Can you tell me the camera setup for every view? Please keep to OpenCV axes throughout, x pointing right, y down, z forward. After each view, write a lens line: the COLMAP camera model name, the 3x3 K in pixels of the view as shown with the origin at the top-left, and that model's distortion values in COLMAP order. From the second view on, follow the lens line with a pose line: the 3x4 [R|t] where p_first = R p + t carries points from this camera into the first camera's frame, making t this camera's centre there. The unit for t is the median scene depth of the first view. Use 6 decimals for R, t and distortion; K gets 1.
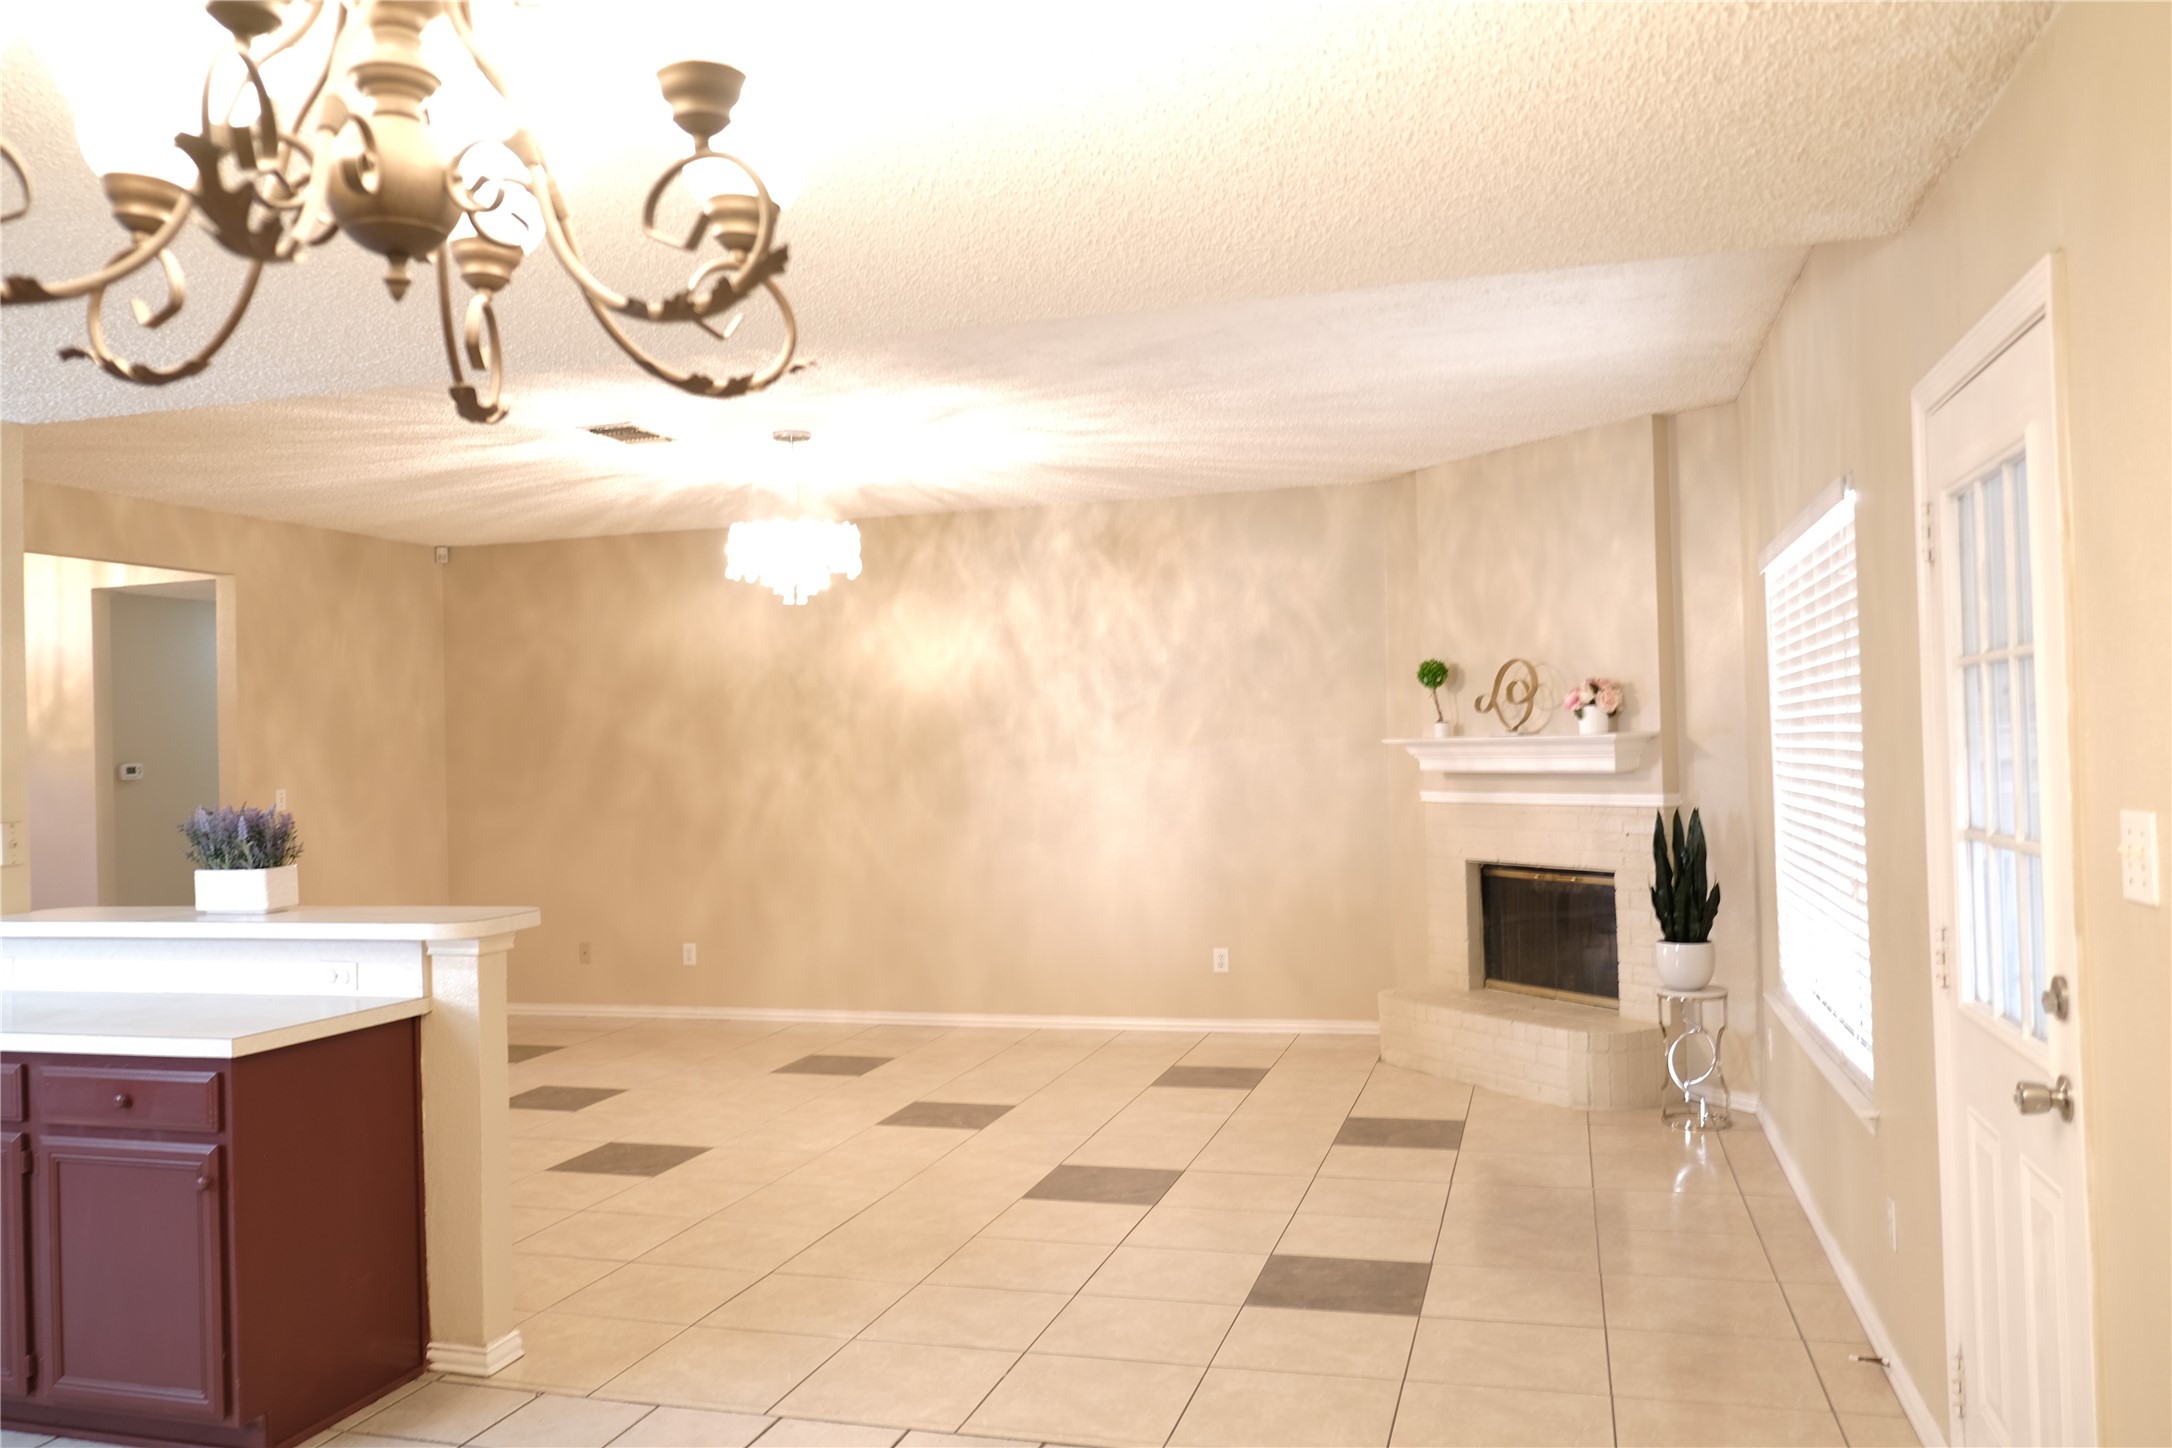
lens RADIAL K [[1676.3, 0, 1077.7], [0, 1676.3, 721.4], [0, 0, 1]] dist [-0.040804, 0.052299]
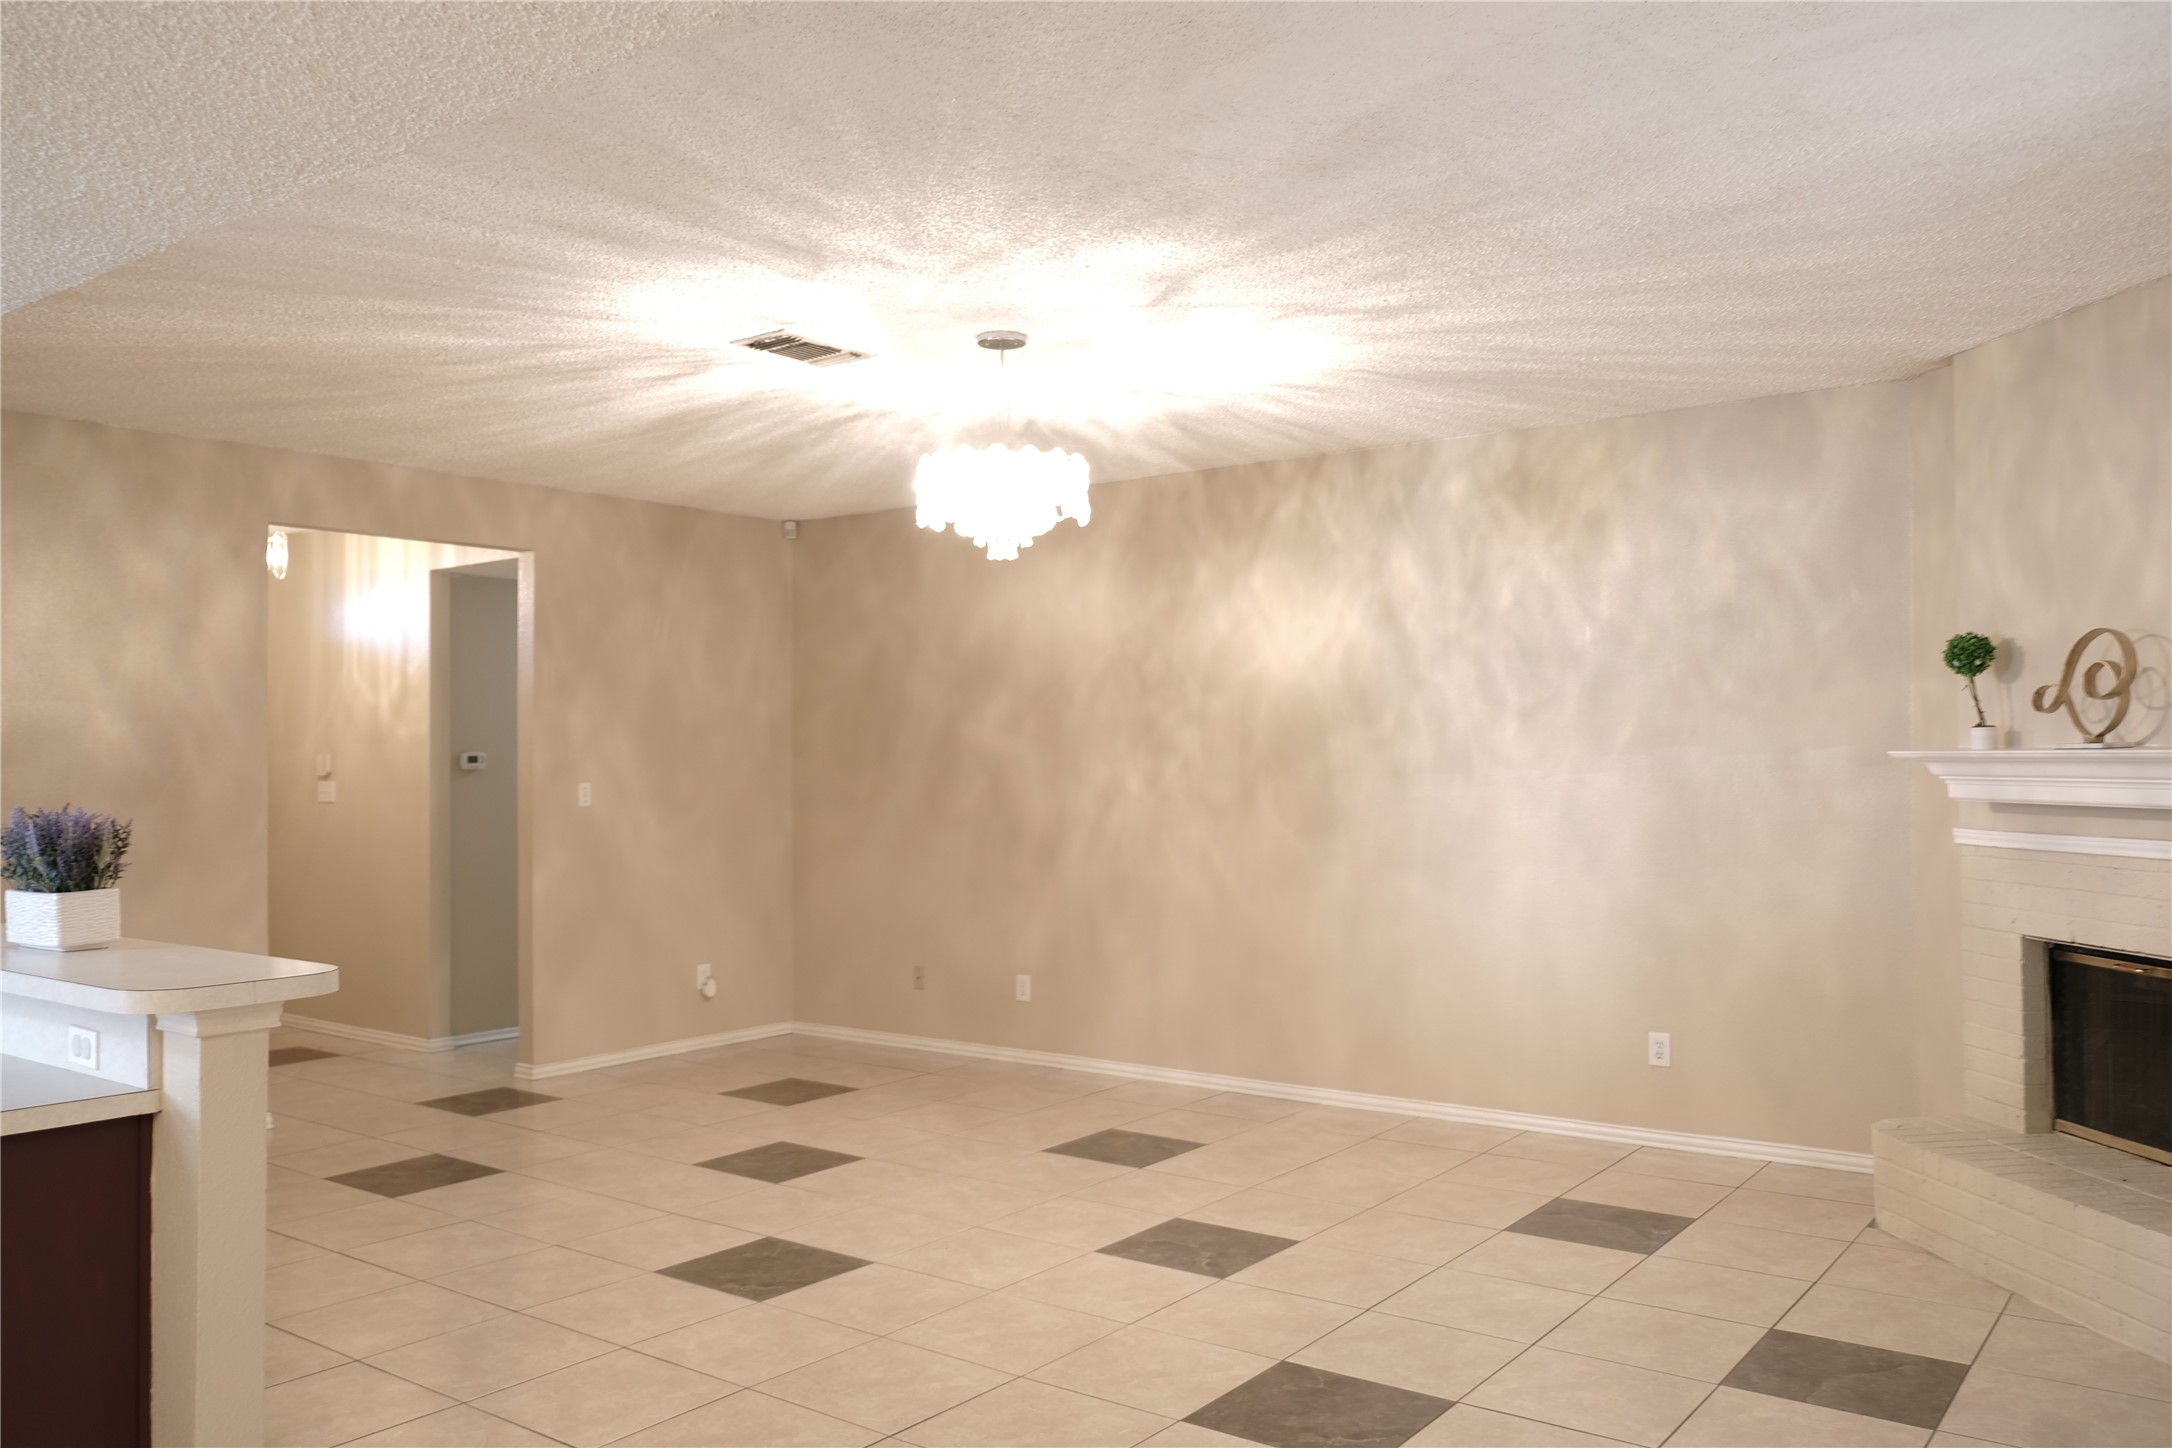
lens RADIAL K [[1676.3, 0, 1077.7], [0, 1676.3, 721.4], [0, 0, 1]] dist [-0.040804, 0.052299]
pose [[0.934853, 0.012418, -0.354818, 0.114099], [-0.012932, 0.999916, 0.000925, 0.002313], [0.354799, 0.003724, 0.934935, 0.249228]]
